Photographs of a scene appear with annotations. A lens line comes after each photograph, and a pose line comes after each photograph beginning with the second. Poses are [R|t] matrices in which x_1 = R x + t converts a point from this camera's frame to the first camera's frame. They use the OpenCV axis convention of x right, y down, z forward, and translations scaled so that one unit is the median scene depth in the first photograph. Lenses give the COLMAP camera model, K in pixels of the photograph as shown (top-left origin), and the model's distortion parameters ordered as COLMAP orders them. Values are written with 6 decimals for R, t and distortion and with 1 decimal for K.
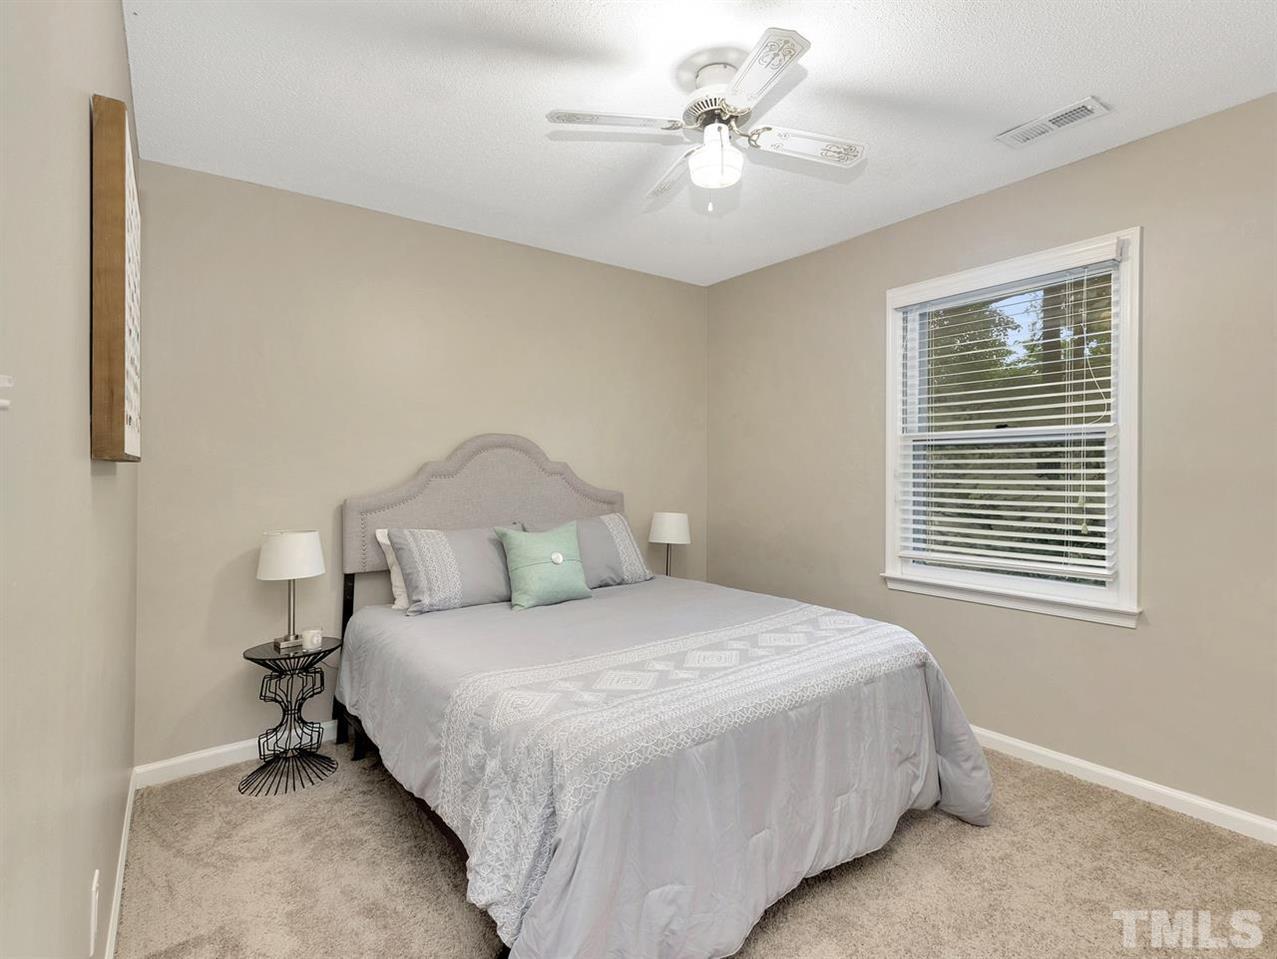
lens RADIAL K [[651.9, 0, 654.9], [0, 651.9, 464.0], [0, 0, 1]] dist [0.003614, 0.001159]
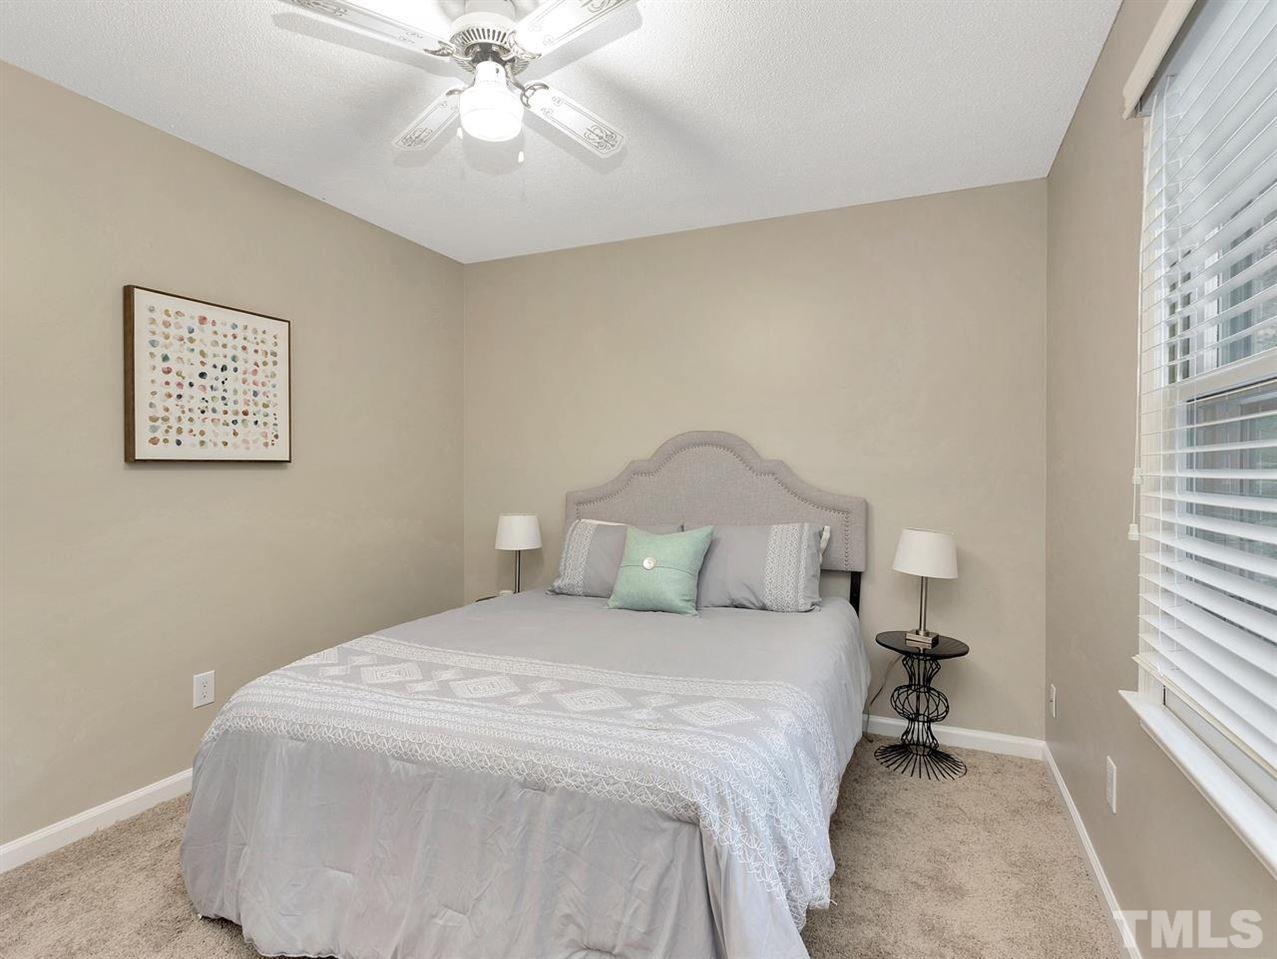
lens RADIAL K [[651.9, 0, 638.1], [0, 651.9, 481.1], [0, 0, 1]] dist [0.003614, 0.001159]
pose [[0.509055, 0.020180, -0.860498, 0.688865], [-0.000639, 0.999734, 0.023068, 0.006552], [0.860734, -0.011193, 0.508932, 0.551913]]
